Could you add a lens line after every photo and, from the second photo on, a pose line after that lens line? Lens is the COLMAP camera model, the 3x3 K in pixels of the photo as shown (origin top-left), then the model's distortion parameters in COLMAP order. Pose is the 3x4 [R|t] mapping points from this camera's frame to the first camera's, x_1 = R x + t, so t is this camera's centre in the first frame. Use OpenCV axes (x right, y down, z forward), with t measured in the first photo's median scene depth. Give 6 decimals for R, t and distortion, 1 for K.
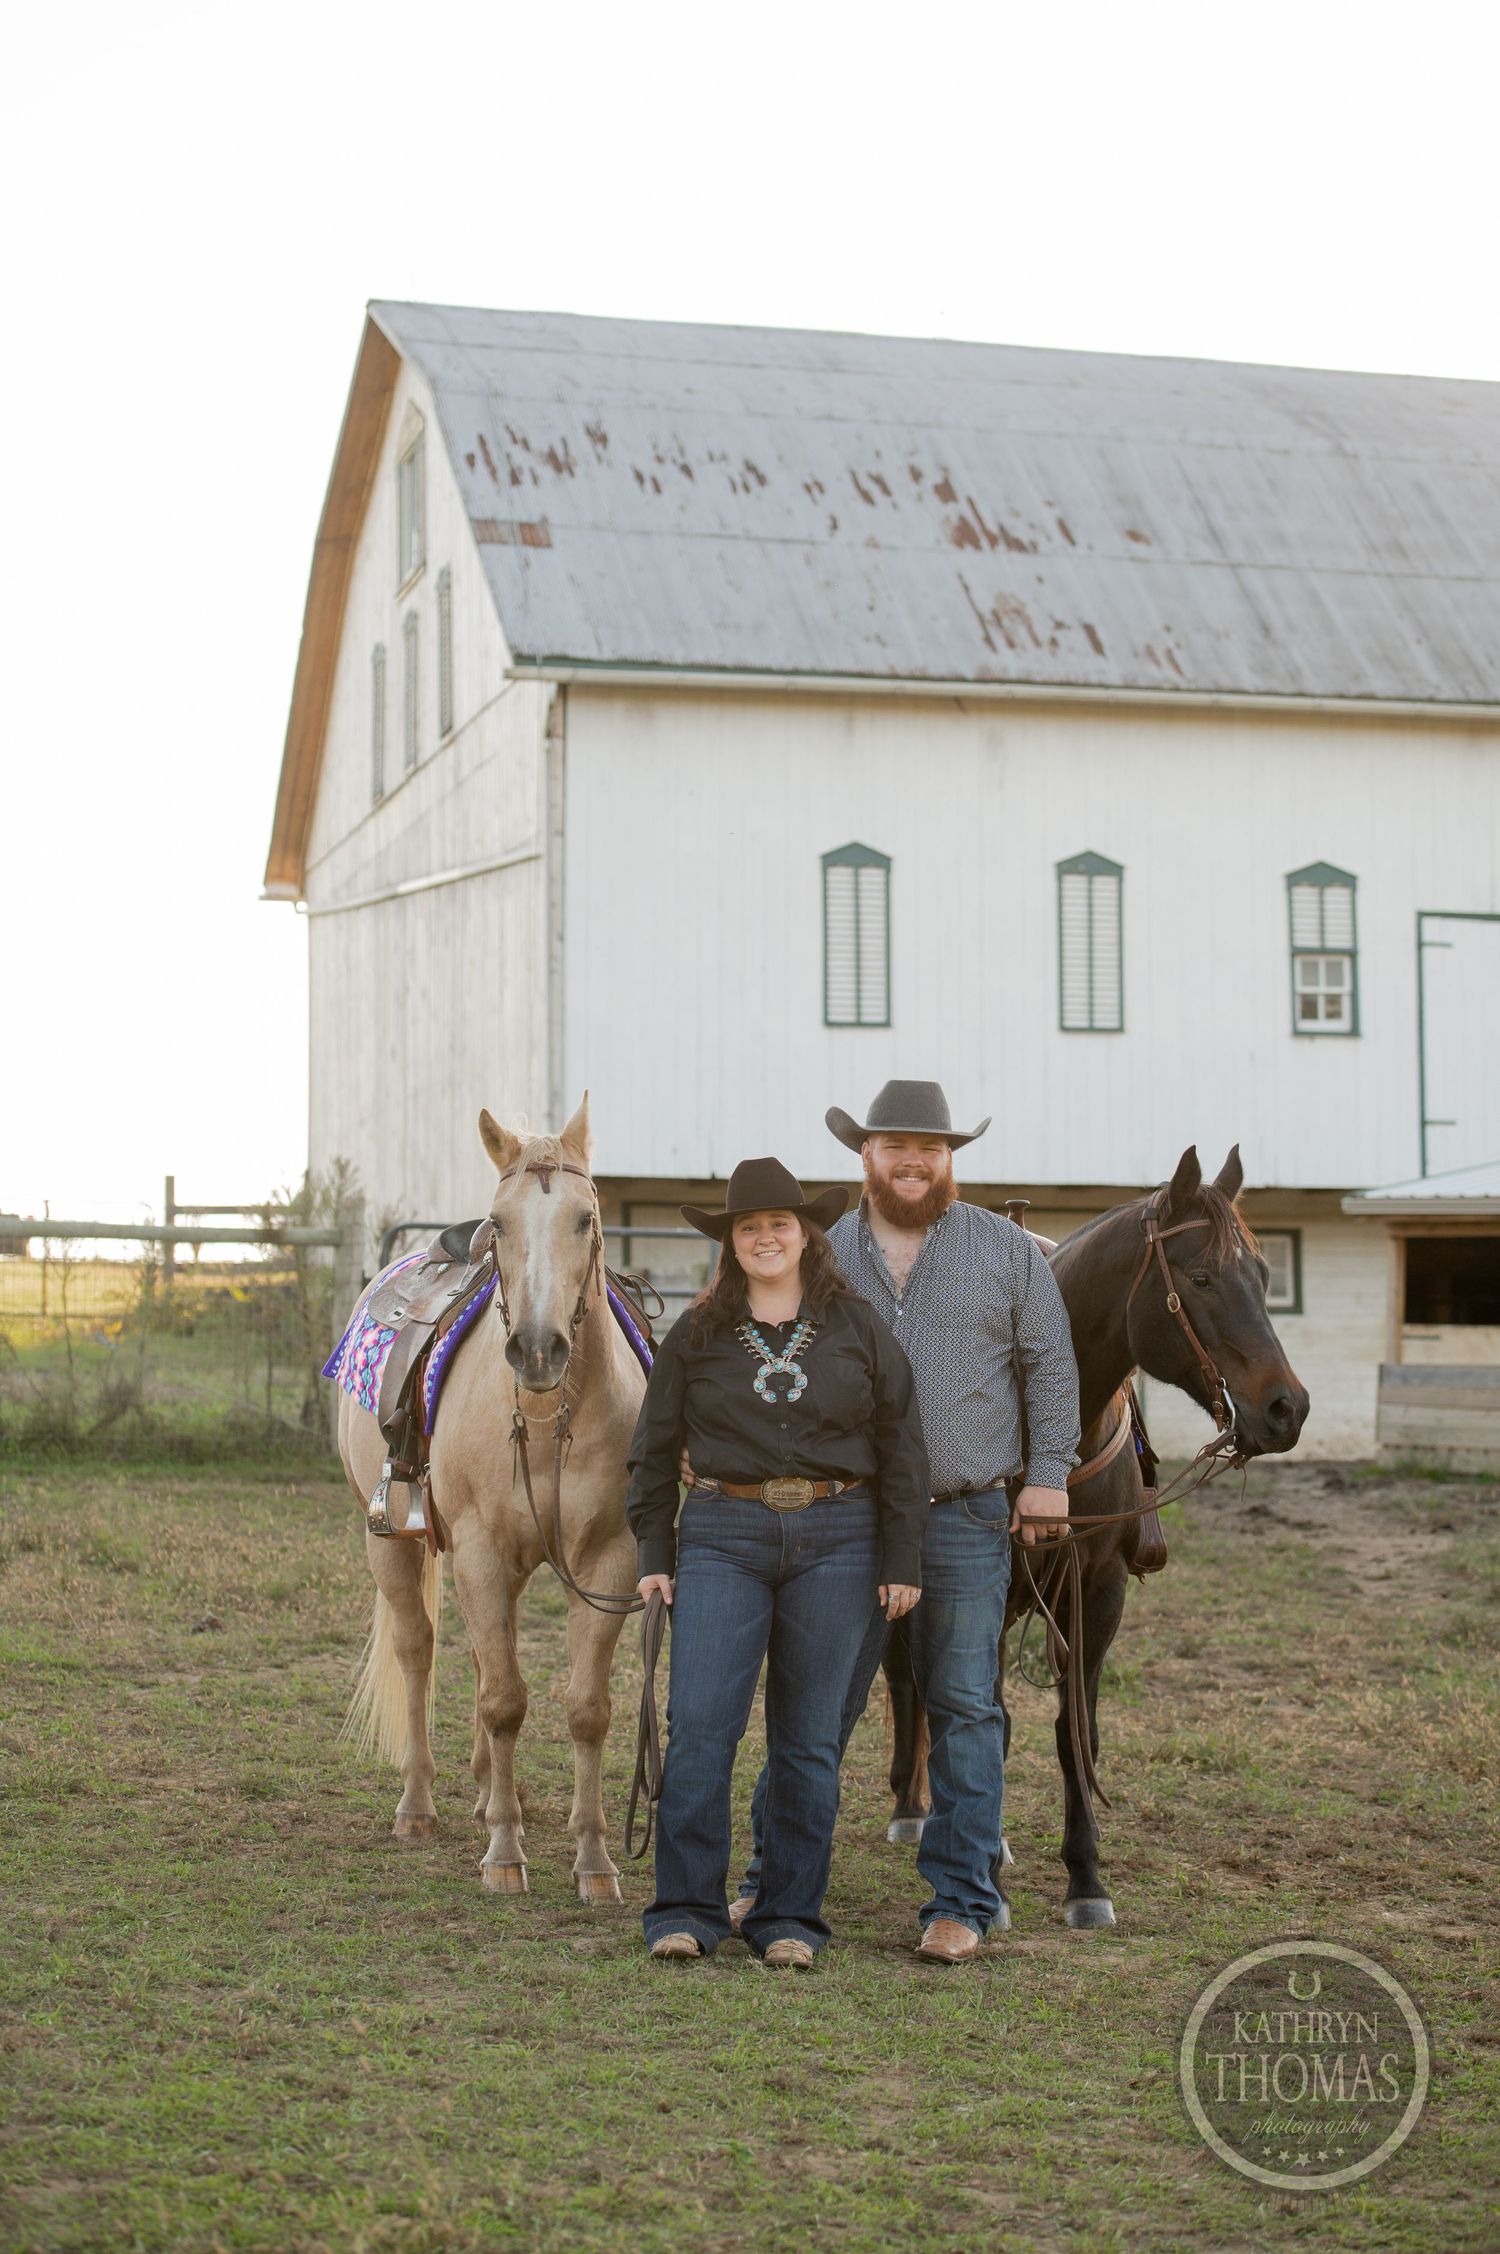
lens RADIAL K [[4564.9, 0, 750.0], [0, 4564.9, 1127.0], [0, 0, 1]] dist [-0.090976, 0.010762]
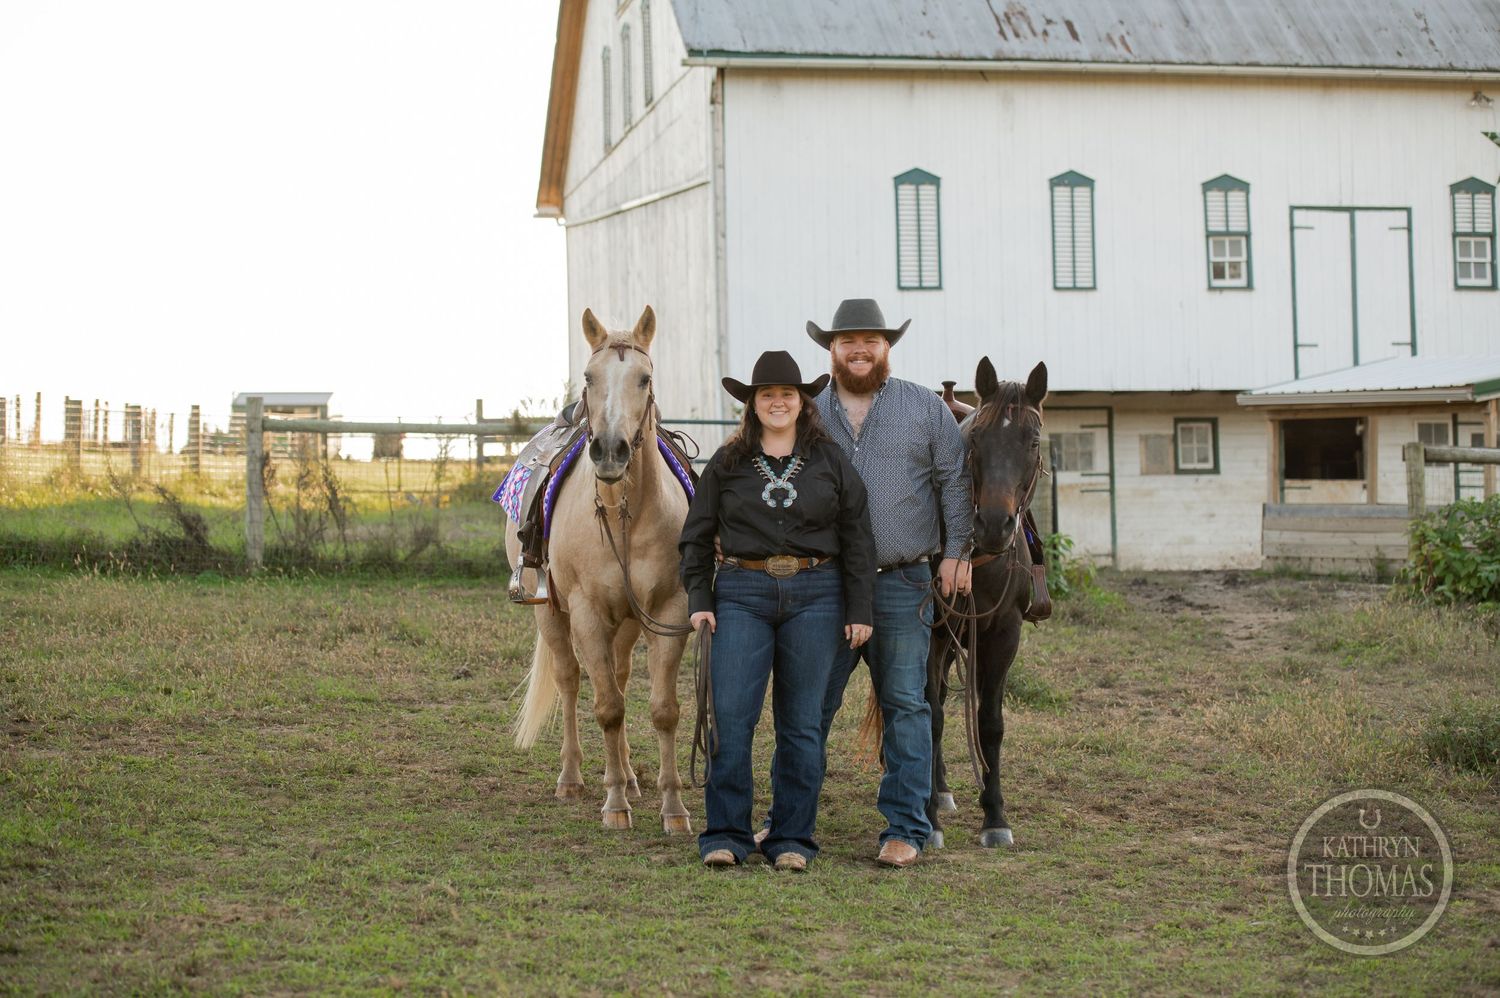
lens RADIAL K [[3007.9, 0, 750.0], [0, 3007.9, 499.0], [0, 0, 1]] dist [-0.086245, -0.030208]
pose [[0.998774, -0.018858, -0.045761, 0.011156], [0.020828, 0.998860, 0.042957, 0.003366], [0.044899, -0.043857, 0.998028, -0.005118]]
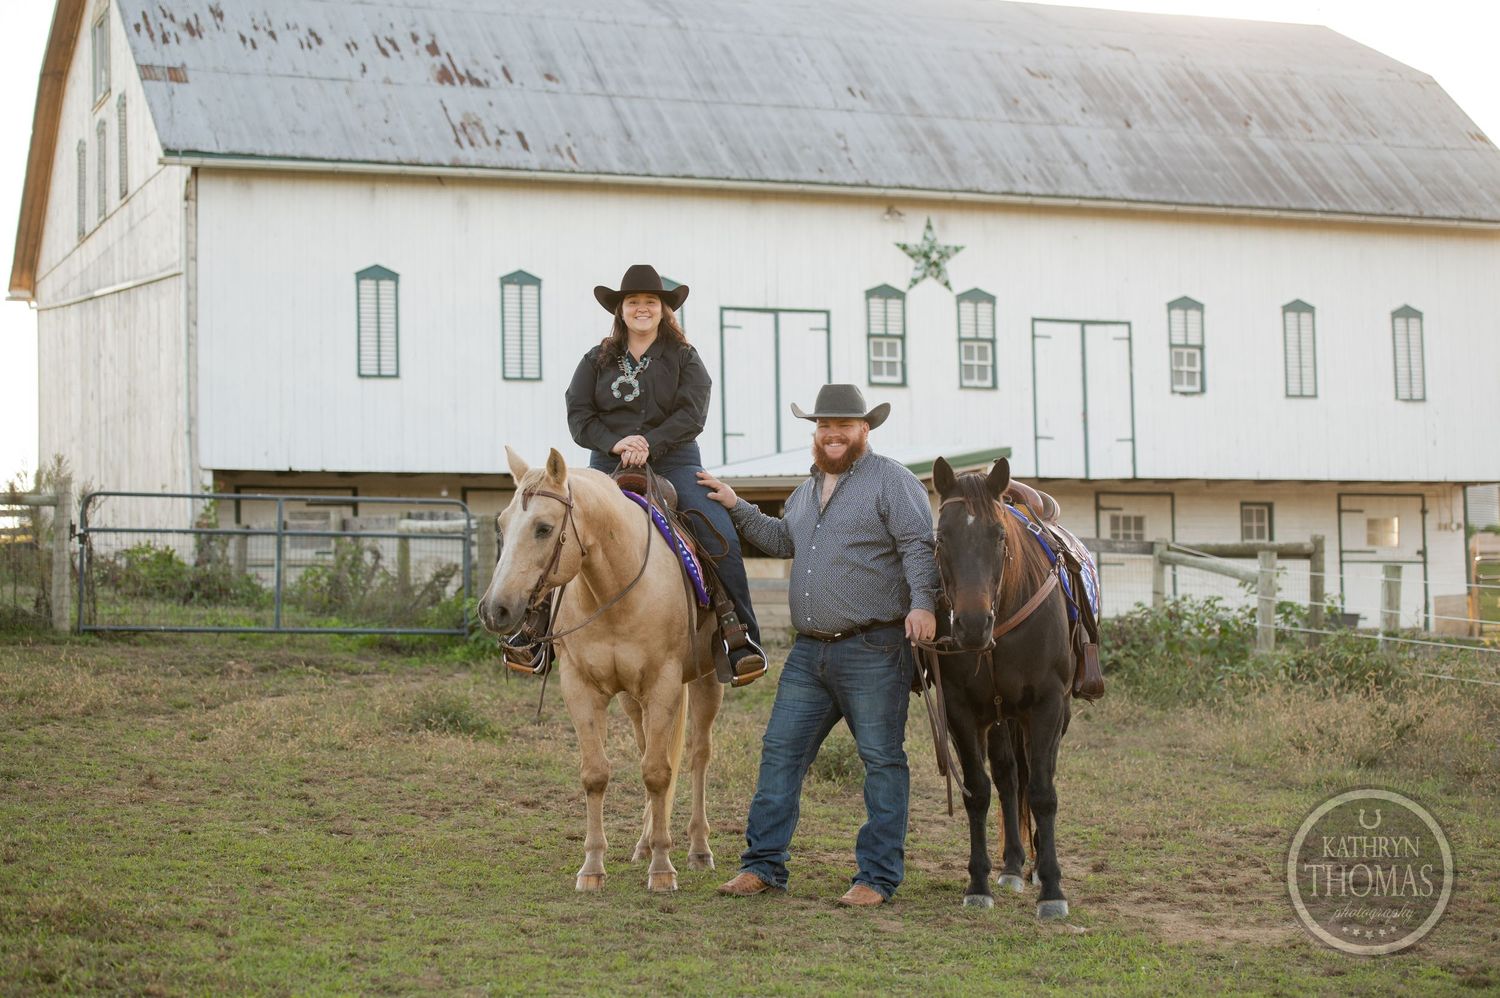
lens RADIAL K [[3007.9, 0, 750.0], [0, 3007.9, 499.0], [0, 0, 1]] dist [-0.086245, -0.030208]
pose [[0.990729, -0.007818, 0.135631, 0.008779], [0.005538, 0.999837, 0.017182, 0.003670], [-0.135743, -0.016272, 0.990610, -0.082839]]
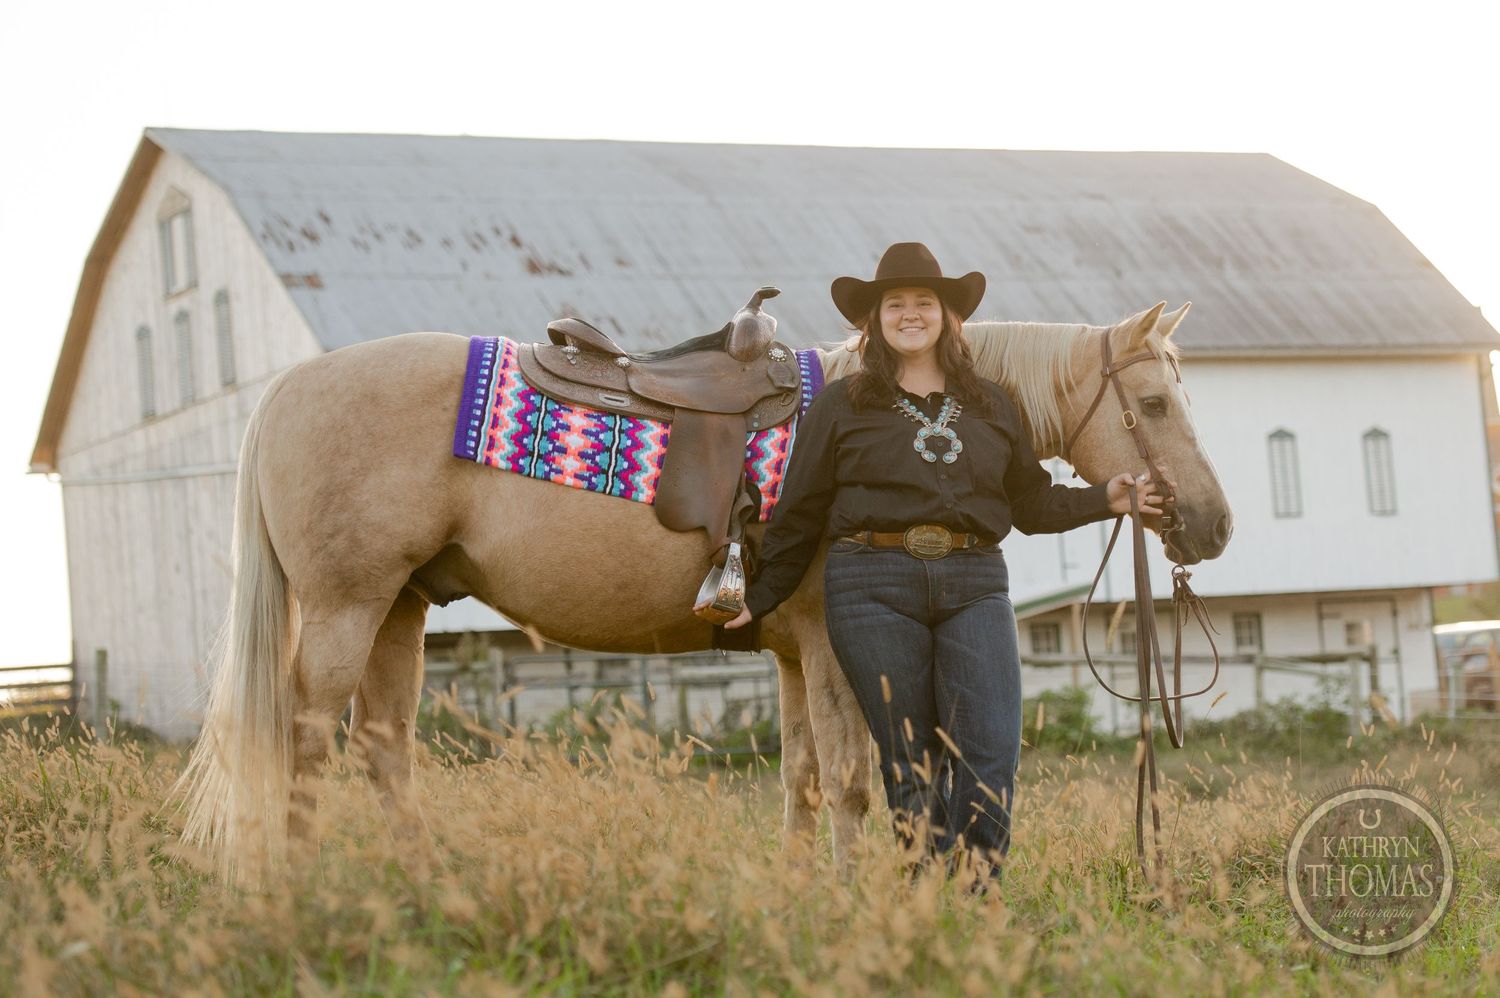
lens RADIAL K [[4297.4, 0, 915.3], [0, 4297.4, 499.3], [0, 0, 1]] dist [0.037389, 0.125339]
pose [[0.957362, -0.050026, 0.284528, -0.303660], [0.052915, 0.998596, -0.002471, -0.026496], [-0.284005, 0.017422, 0.958665, -0.689650]]
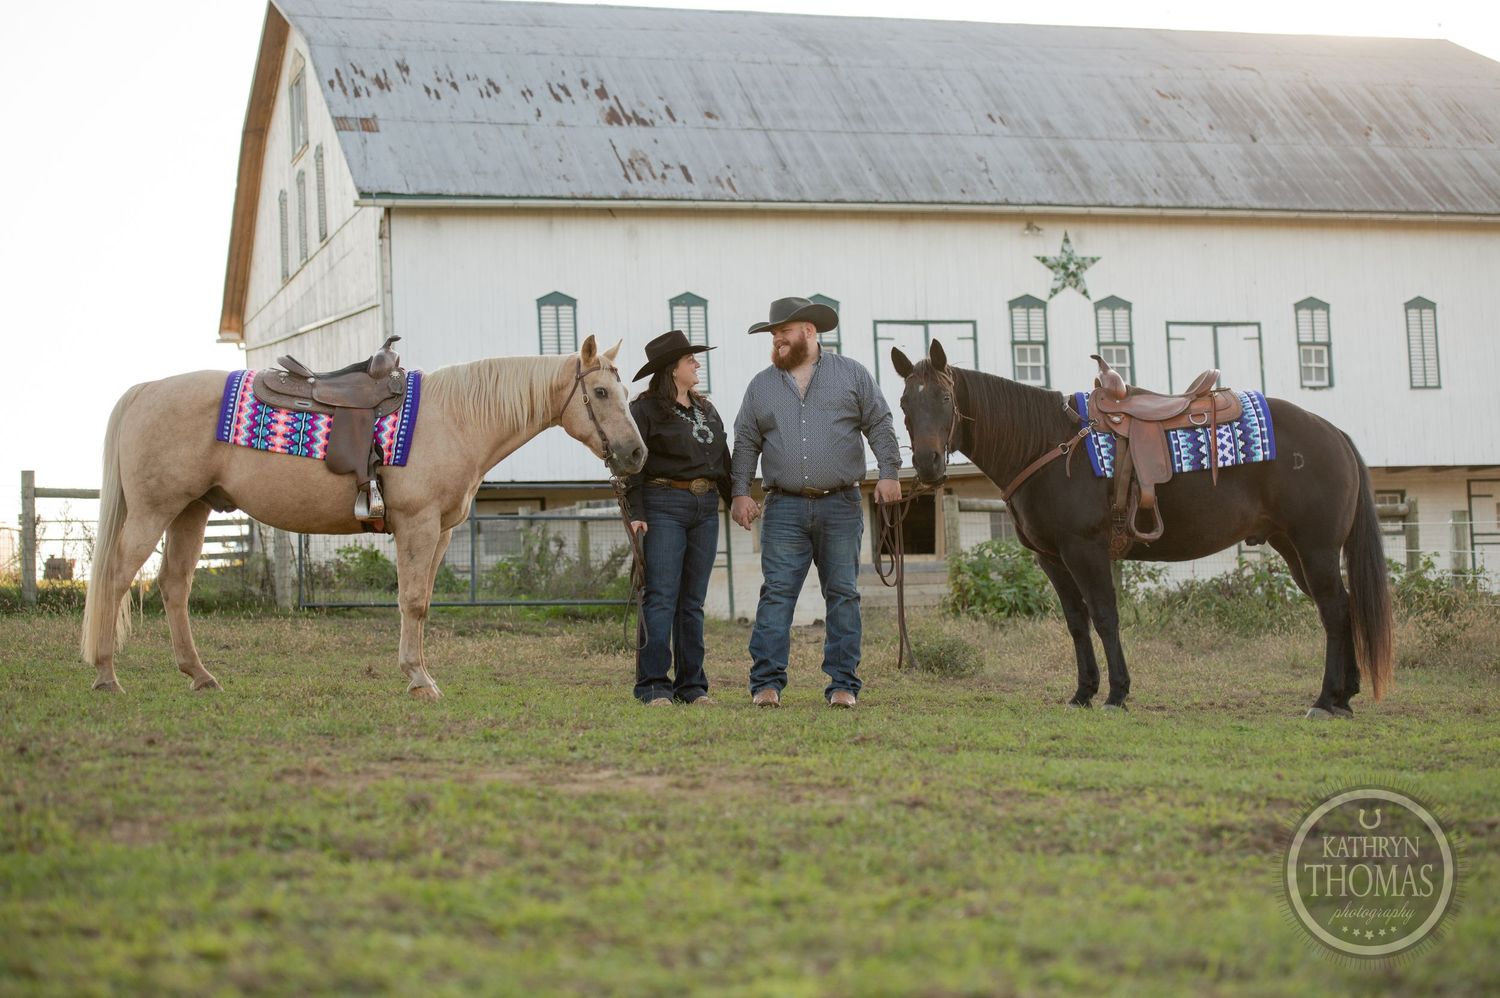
lens RADIAL K [[3007.9, 0, 750.0], [0, 3007.9, 499.0], [0, 0, 1]] dist [-0.086245, -0.030208]
pose [[0.996750, -0.037633, 0.071223, 0.011686], [0.037746, 0.999287, -0.000239, 0.021097], [-0.071164, 0.002927, 0.997460, -0.171896]]
